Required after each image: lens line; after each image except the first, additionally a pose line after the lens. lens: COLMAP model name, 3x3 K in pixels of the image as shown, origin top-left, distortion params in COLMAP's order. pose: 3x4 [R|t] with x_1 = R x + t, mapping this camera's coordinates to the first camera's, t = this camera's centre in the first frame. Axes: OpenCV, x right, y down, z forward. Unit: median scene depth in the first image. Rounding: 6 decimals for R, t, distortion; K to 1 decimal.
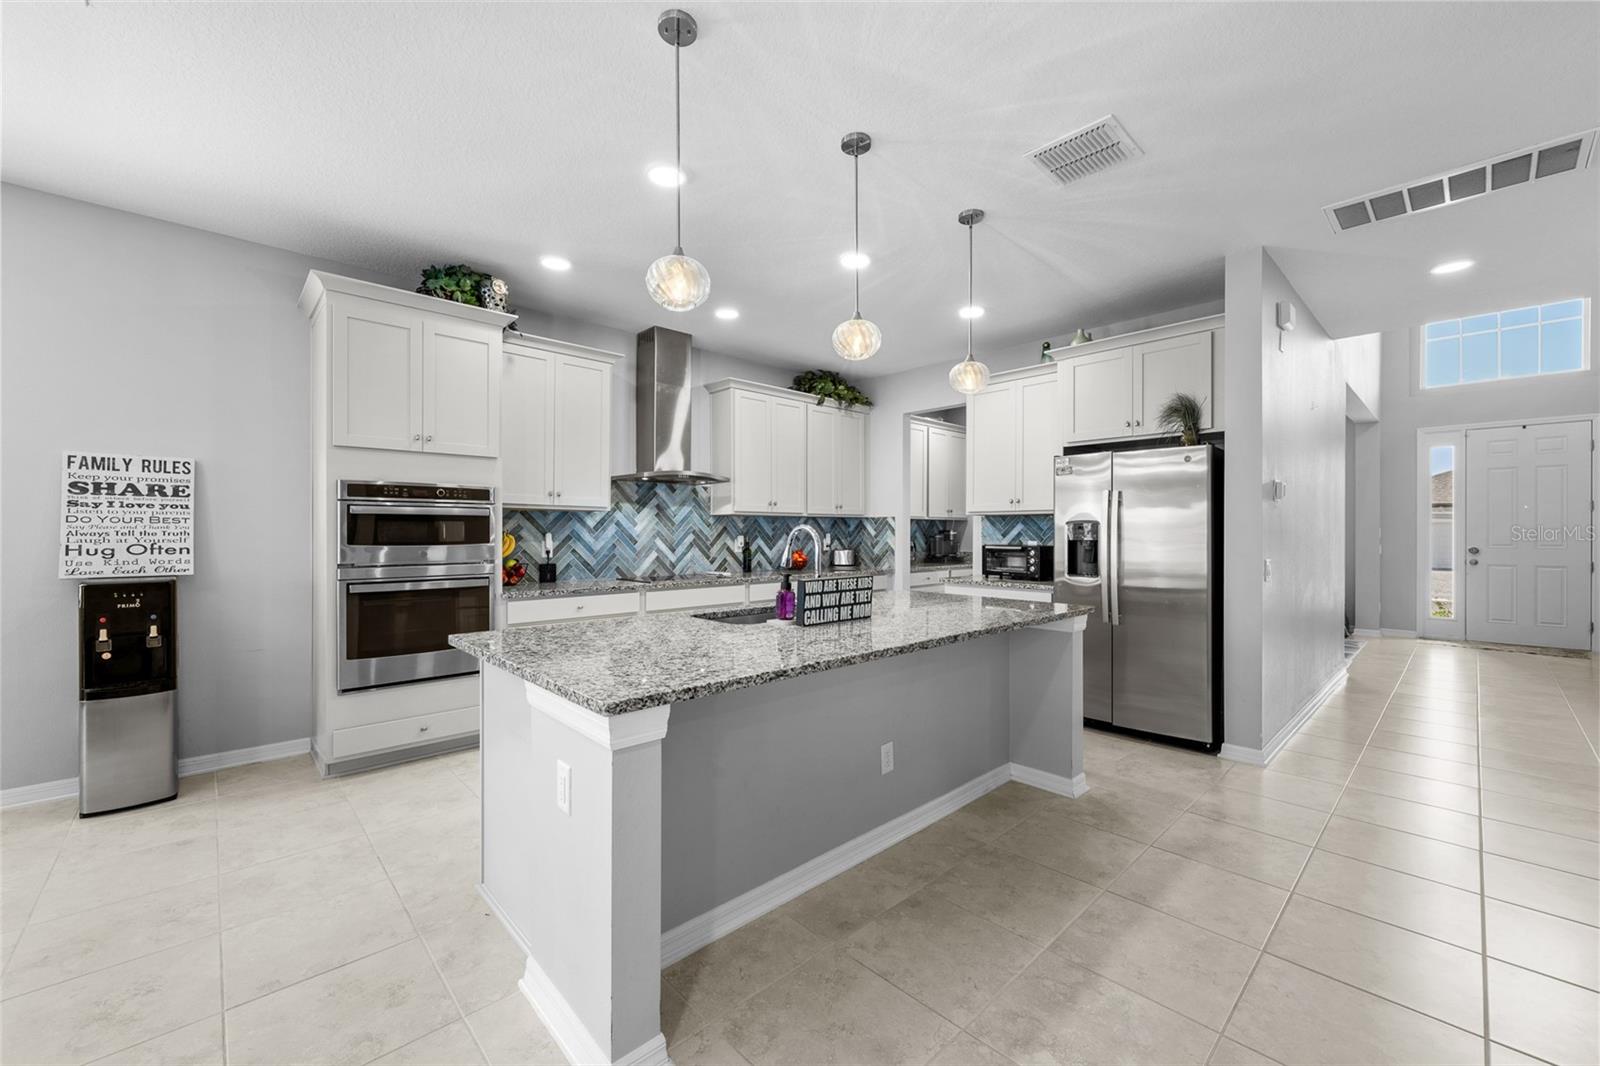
lens RADIAL K [[634.3, 0, 800.0], [0, 634.3, 533.0], [0, 0, 1]] dist [0.000321, 0.000019]
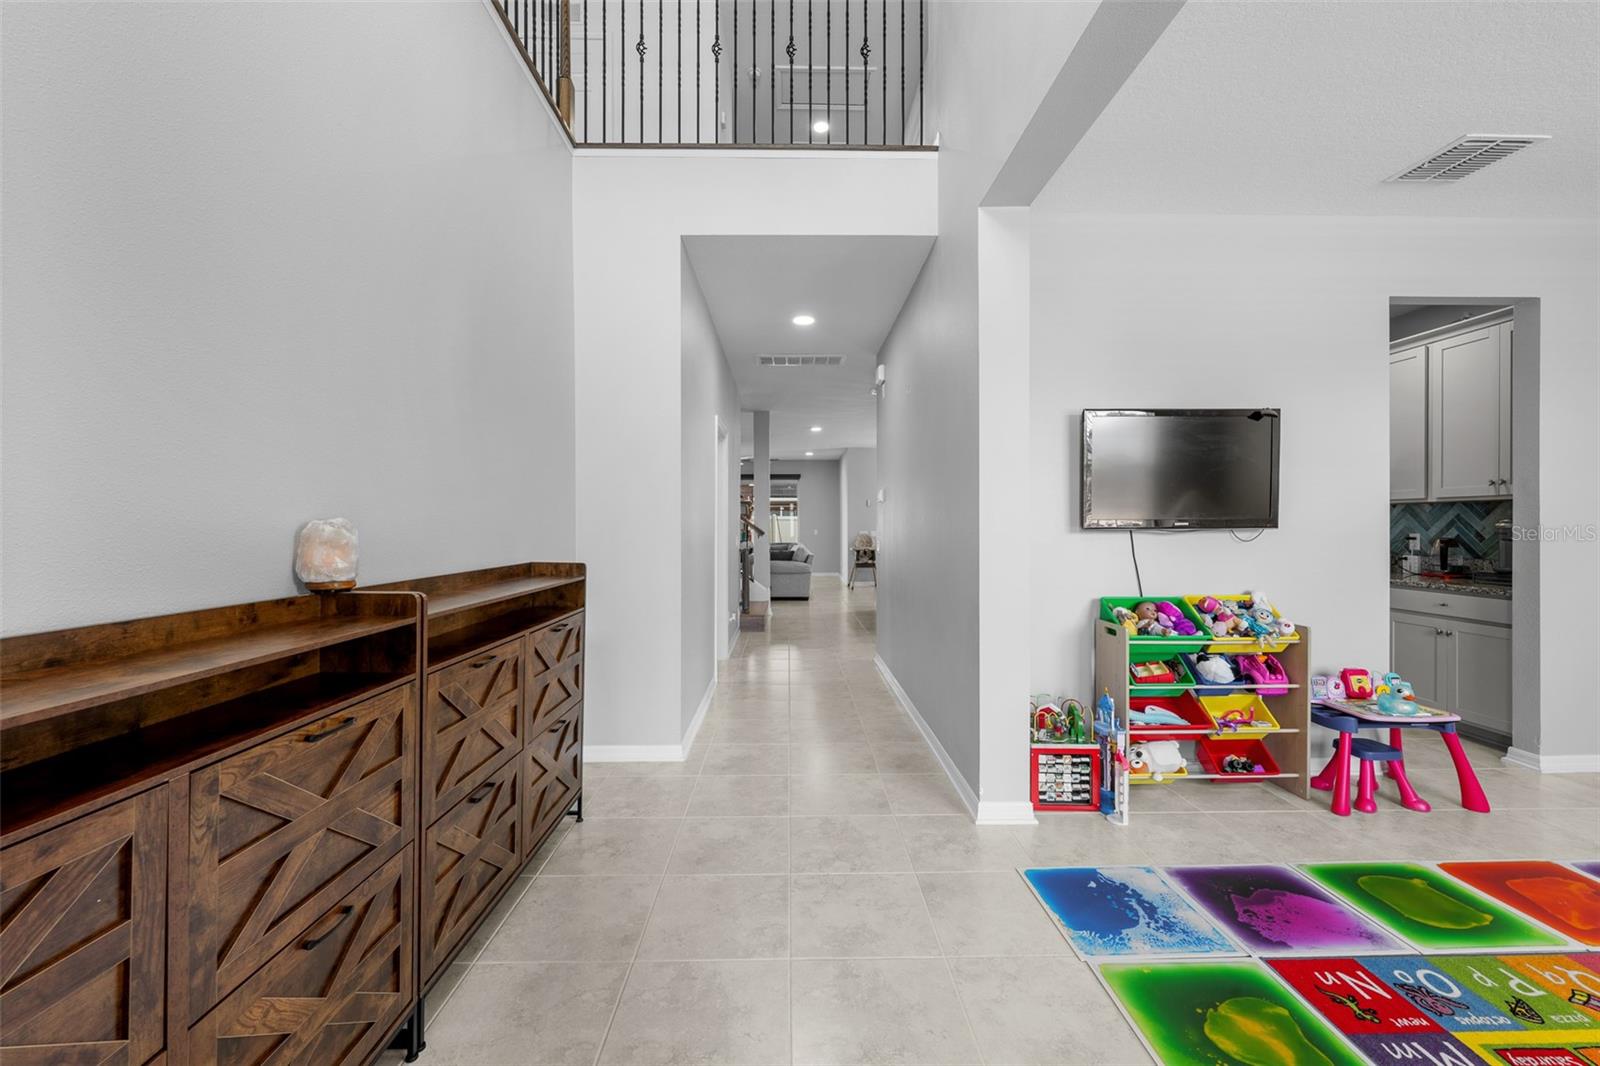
lens RADIAL K [[634.3, 0, 800.0], [0, 634.3, 533.0], [0, 0, 1]] dist [0.000321, 0.000019]
pose [[-0.670565, 0.011091, -0.741767, 2.294911], [0.002630, 0.999917, 0.012573, 0.002007], [0.741846, 0.006480, -0.670539, 2.139243]]
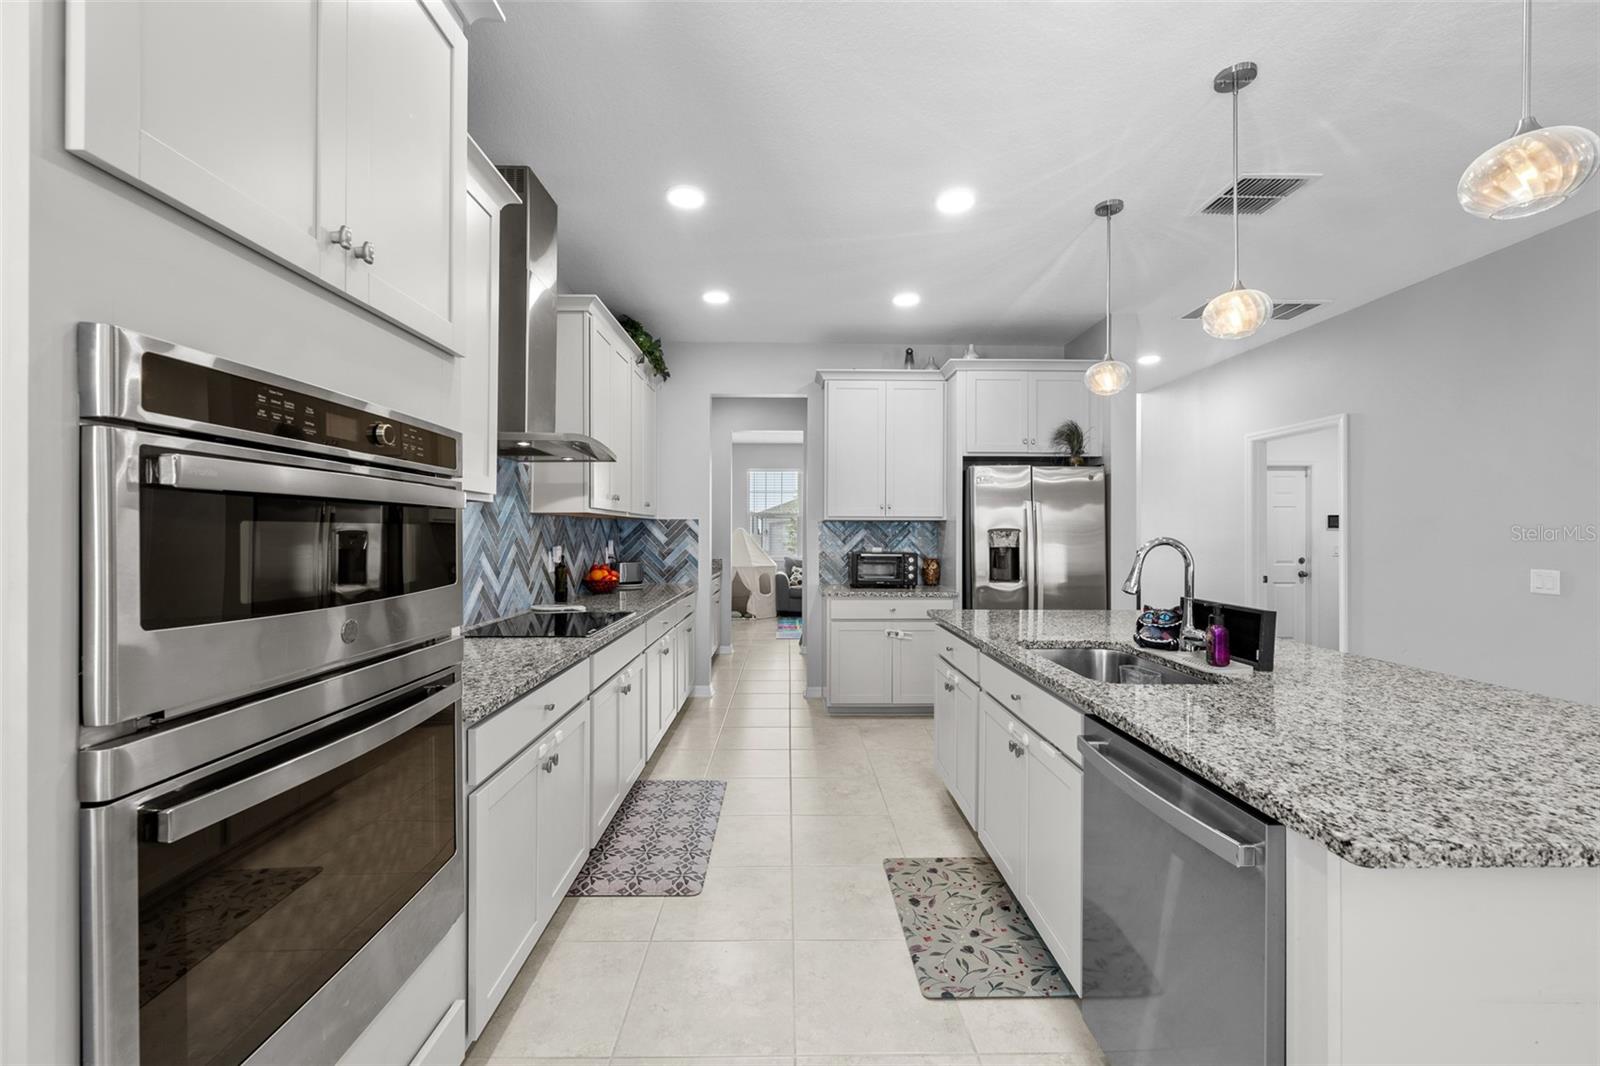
lens RADIAL K [[643.7, 0, 800.6], [0, 643.7, 531.3], [0, 0, 1]] dist [-0.000240, 0.000040]
pose [[0.671977, 0.002859, 0.740567, -0.730423], [-0.000741, 0.999995, -0.003188, -0.015177], [-0.740572, 0.001594, 0.671975, 0.687435]]
